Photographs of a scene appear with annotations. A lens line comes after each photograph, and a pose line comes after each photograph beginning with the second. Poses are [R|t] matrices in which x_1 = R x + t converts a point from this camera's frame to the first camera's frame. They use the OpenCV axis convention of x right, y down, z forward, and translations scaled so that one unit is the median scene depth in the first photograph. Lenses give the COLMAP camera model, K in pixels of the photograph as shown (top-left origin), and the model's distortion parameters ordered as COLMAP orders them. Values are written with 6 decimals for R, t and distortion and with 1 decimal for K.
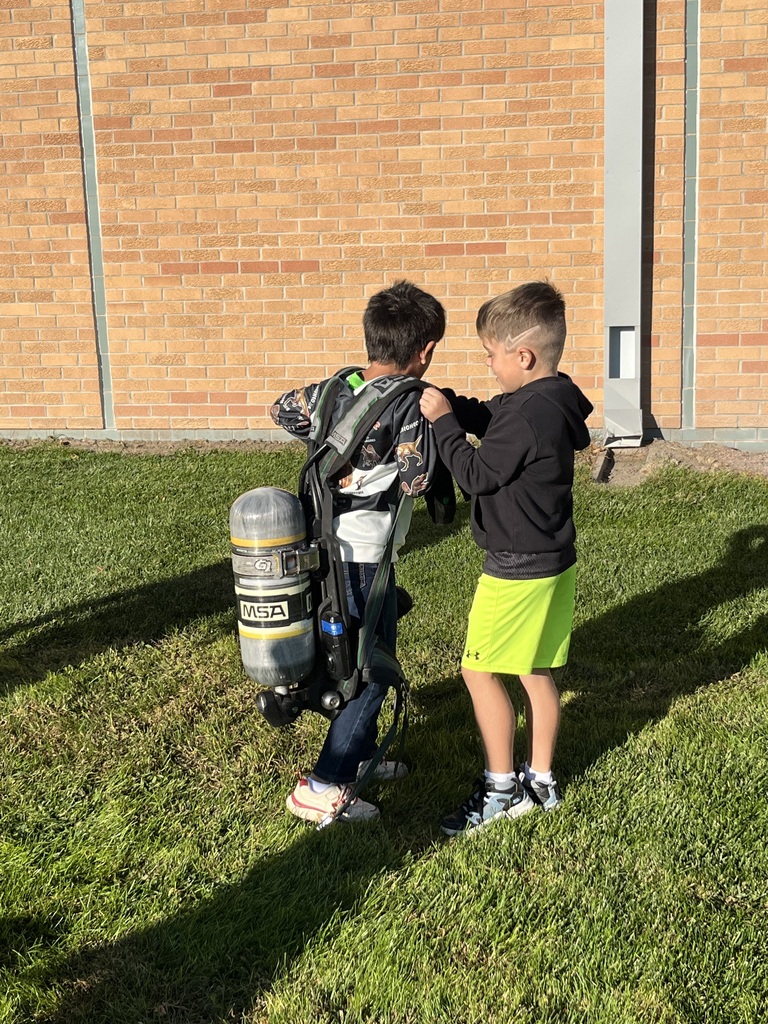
lens RADIAL K [[1470.3, 0, 383.1], [0, 1470.3, 510.8], [0, 0, 1]] dist [0.036269, 0.000000]
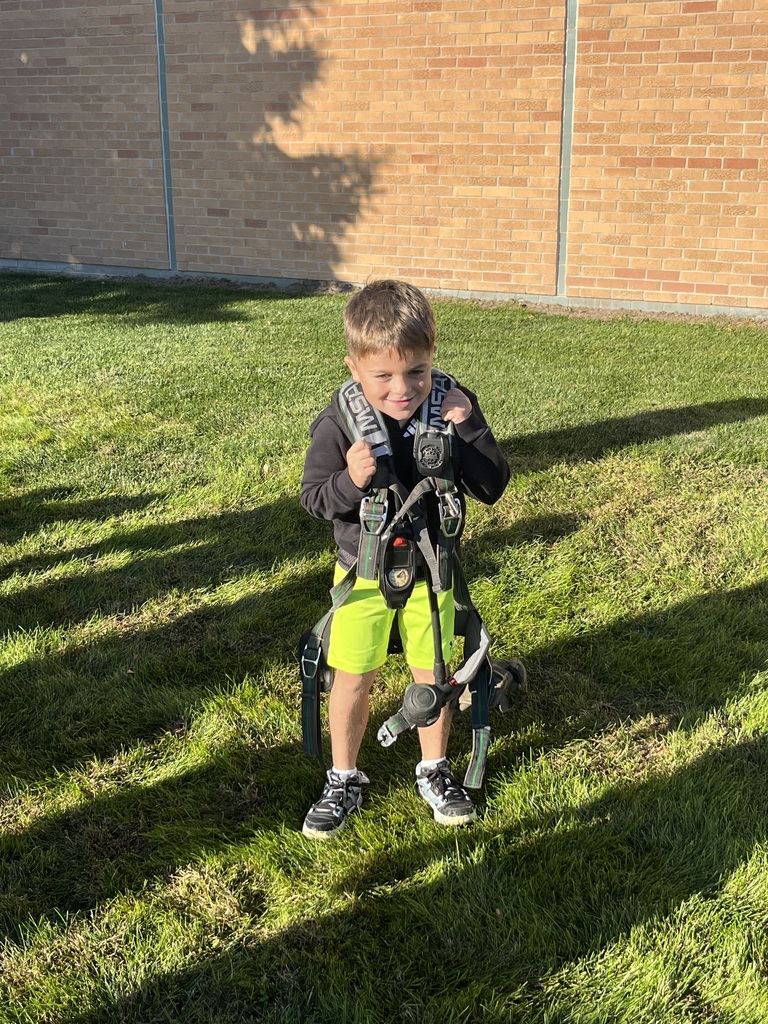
lens RADIAL K [[1329.4, 0, 386.1], [0, 1329.4, 513.8], [0, 0, 1]] dist [0.046672, 0.000000]
pose [[0.959970, 0.109025, -0.258013, -0.022116], [-0.087985, 0.991886, 0.091765, 0.036238], [0.265924, -0.065391, 0.961774, -0.110715]]
